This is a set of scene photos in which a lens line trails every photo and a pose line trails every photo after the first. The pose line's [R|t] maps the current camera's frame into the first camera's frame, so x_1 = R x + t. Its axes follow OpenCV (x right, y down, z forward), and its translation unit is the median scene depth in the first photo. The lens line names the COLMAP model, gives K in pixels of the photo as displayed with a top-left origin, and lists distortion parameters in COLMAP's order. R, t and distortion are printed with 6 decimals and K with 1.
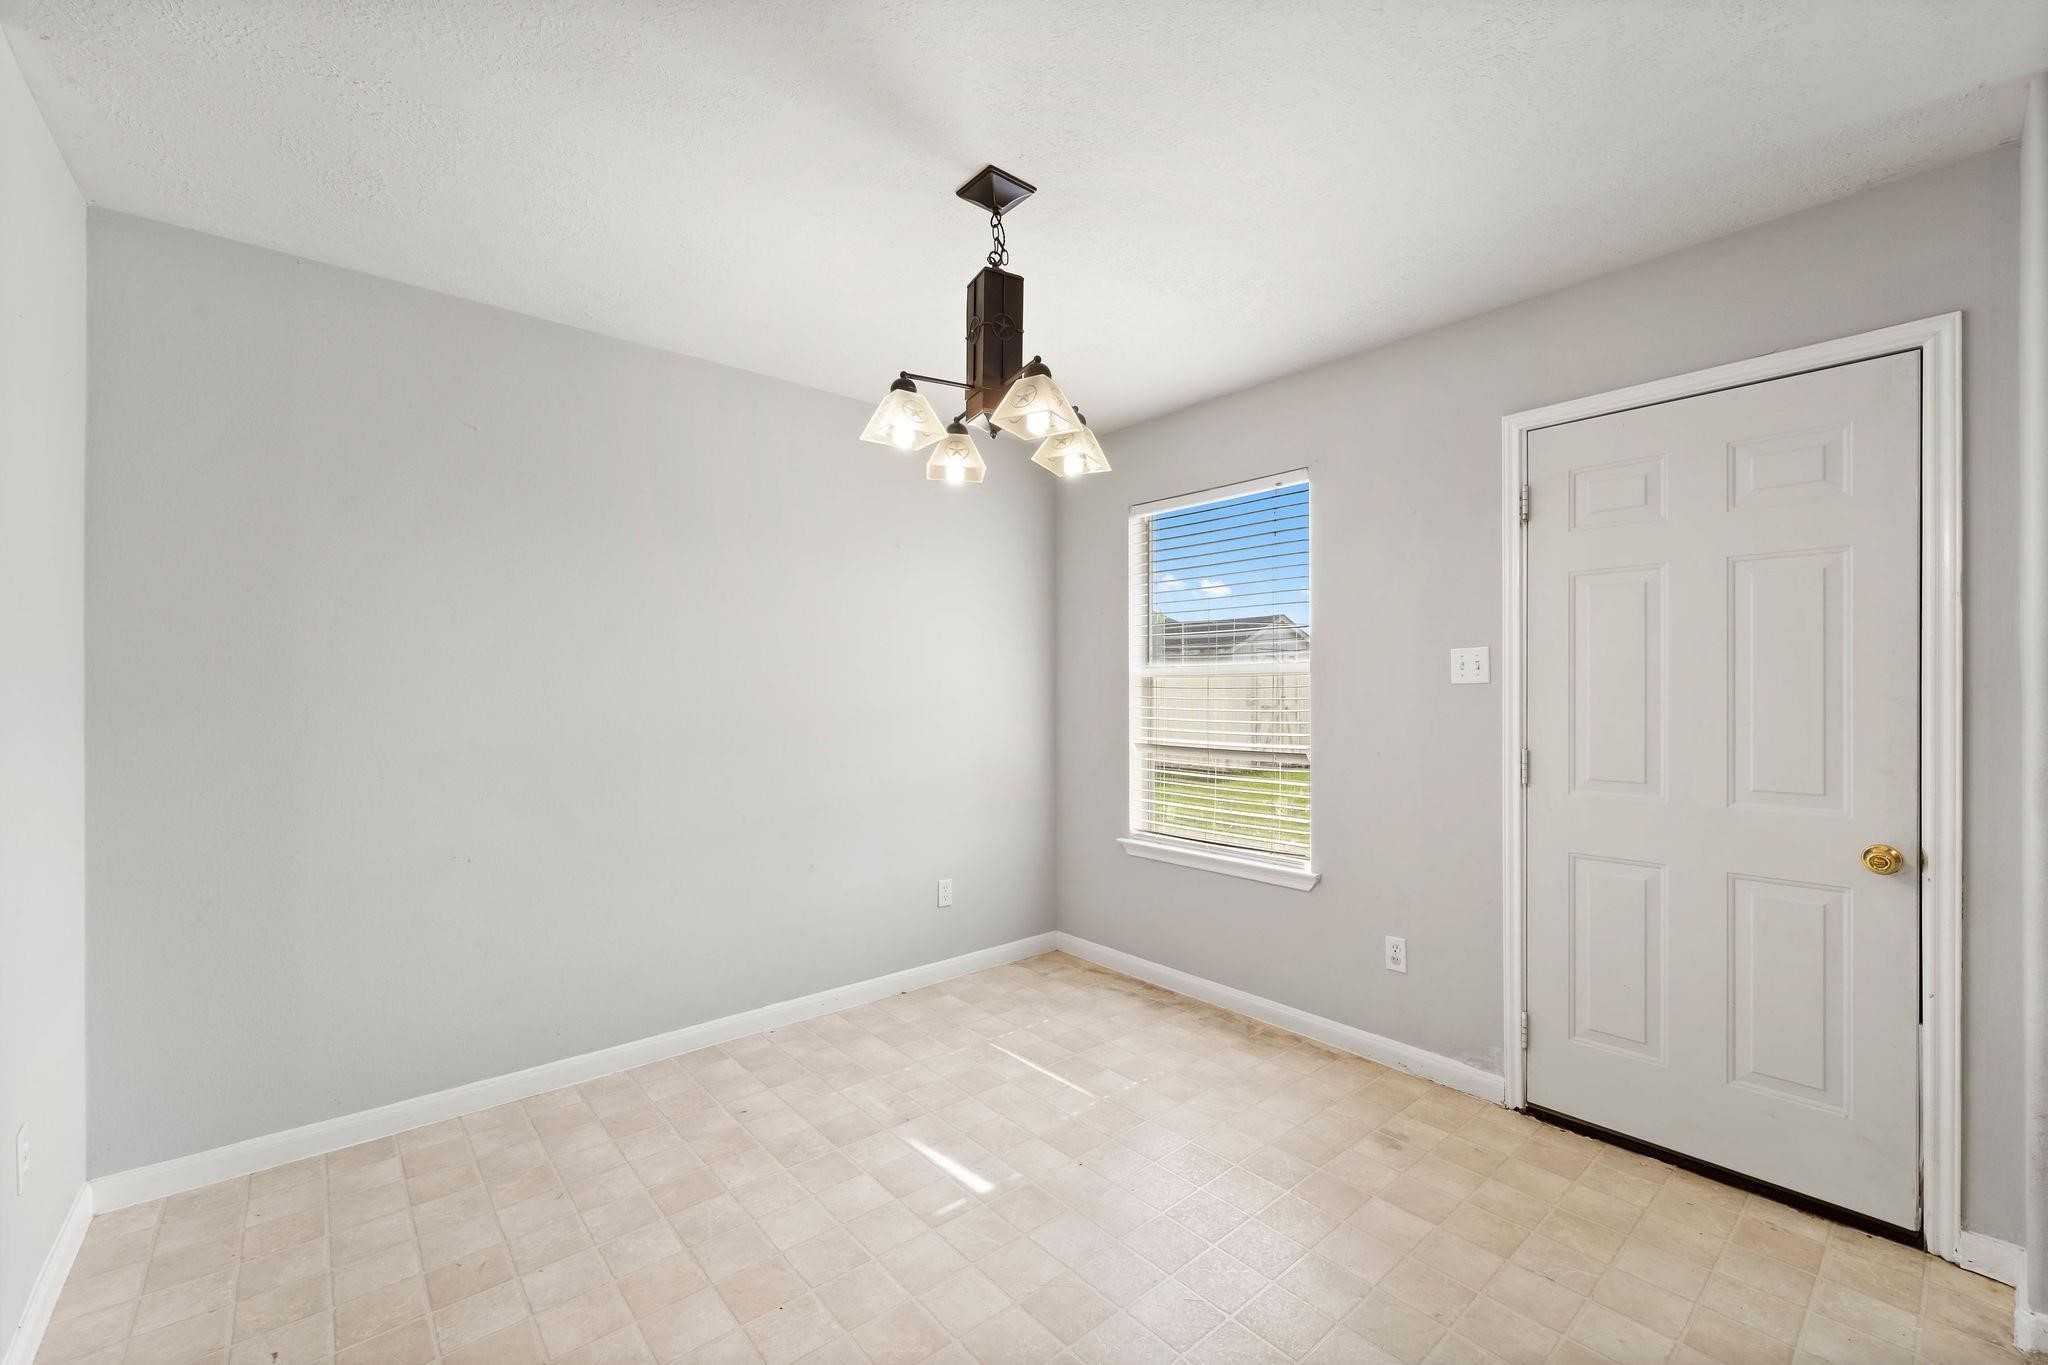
lens RADIAL K [[840.0, 0, 1031.3], [0, 840.0, 687.2], [0, 0, 1]] dist [0.005099, -0.000024]
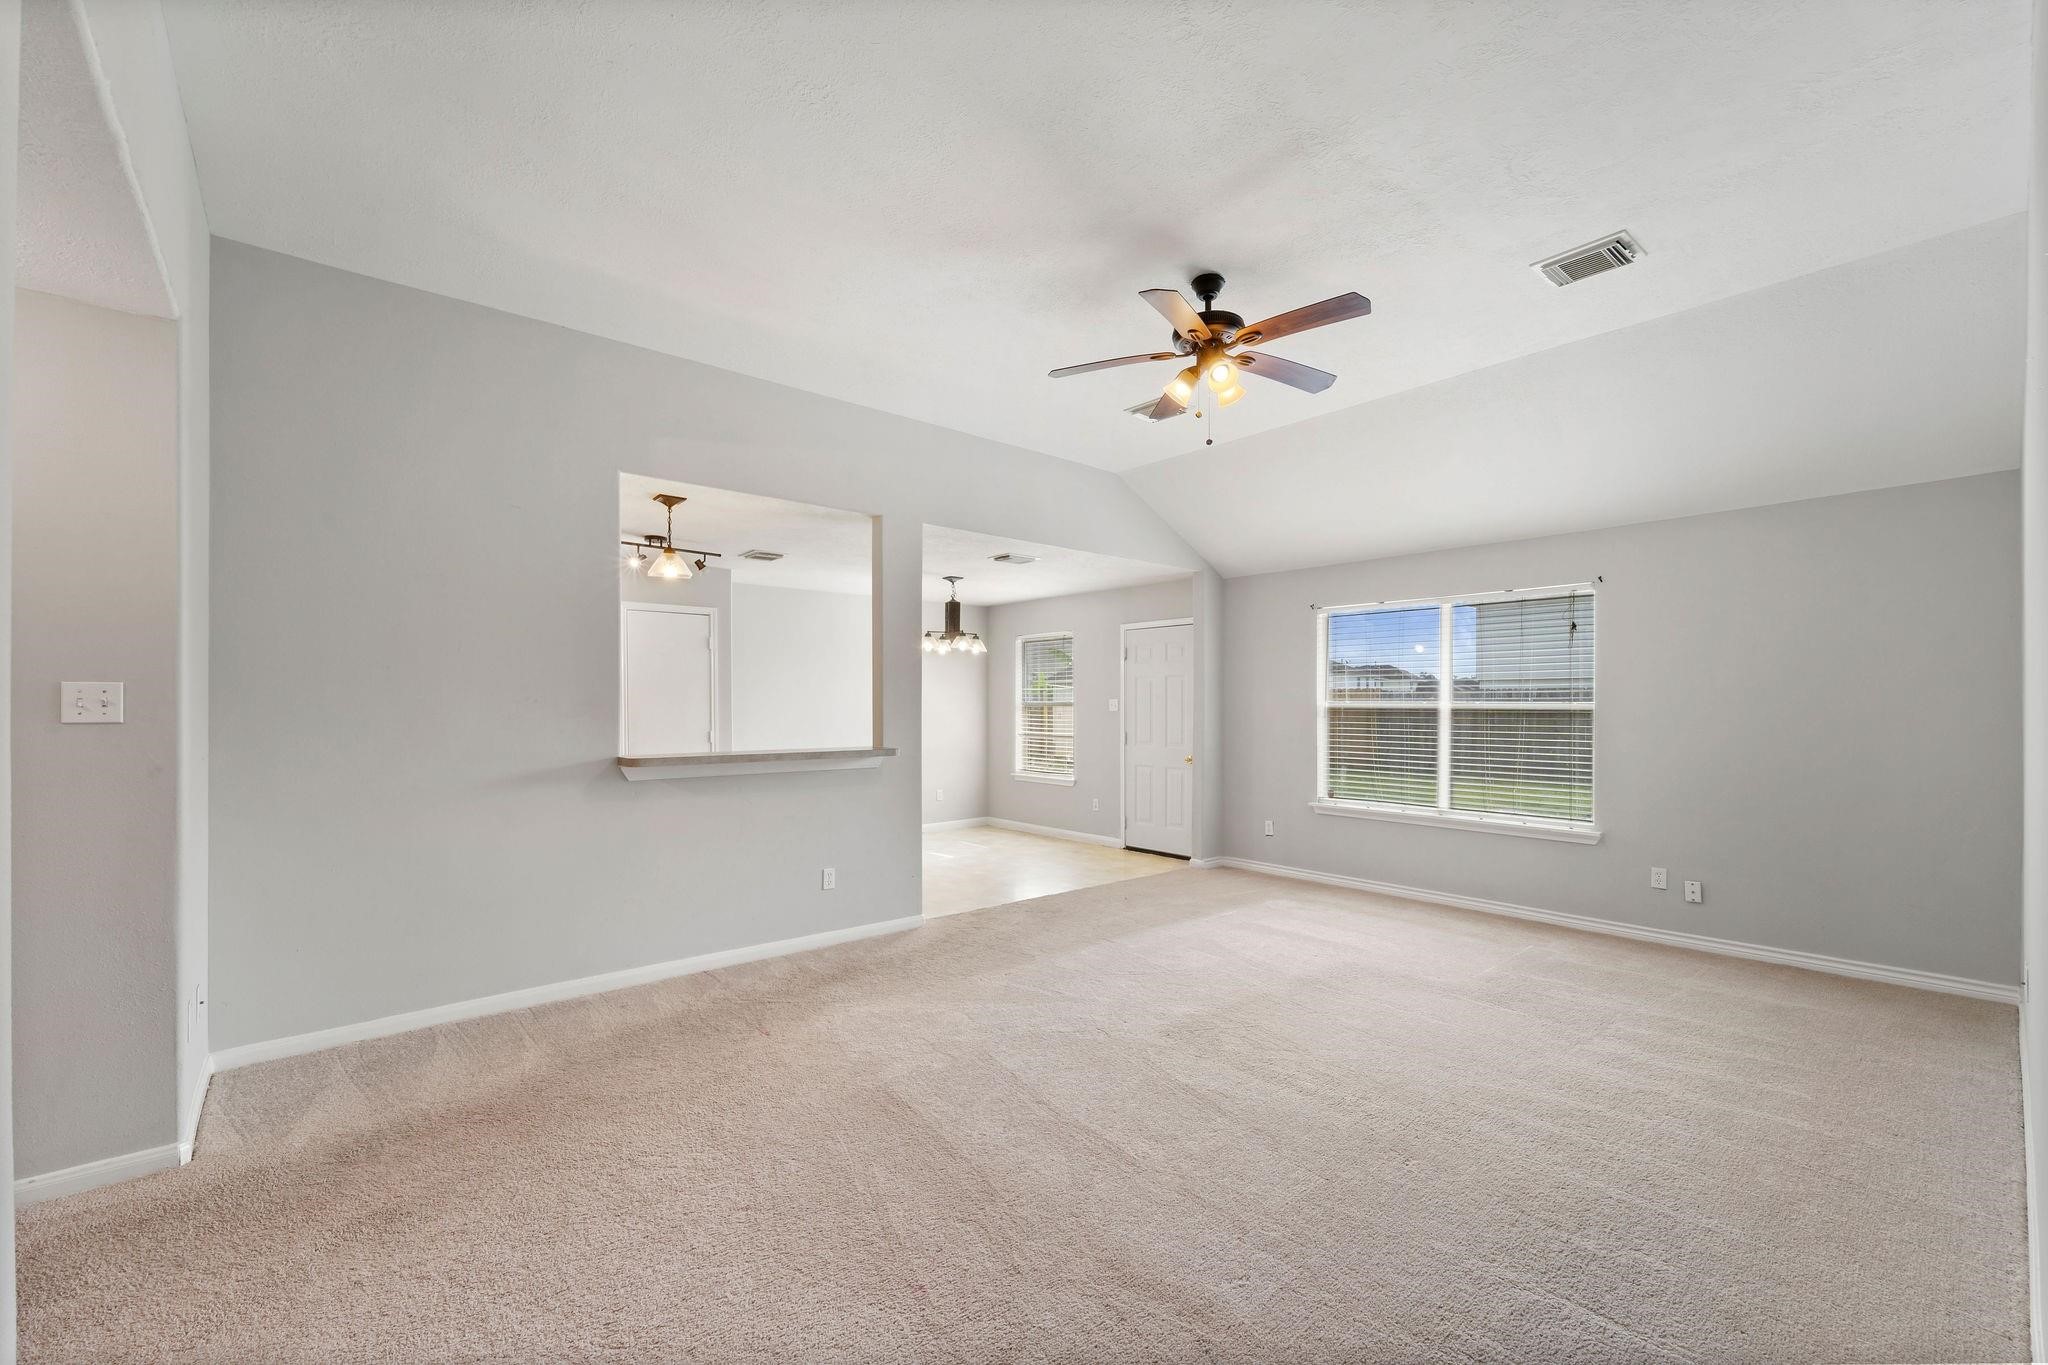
lens RADIAL K [[828.3, 0, 1023.3], [0, 828.3, 704.0], [0, 0, 1]] dist [-0.017235, -0.000112]
pose [[0.999971, -0.007051, -0.002861, 0.219421], [0.007080, 0.999924, 0.010055, -0.066859], [0.002790, -0.010075, 0.999945, -2.101805]]
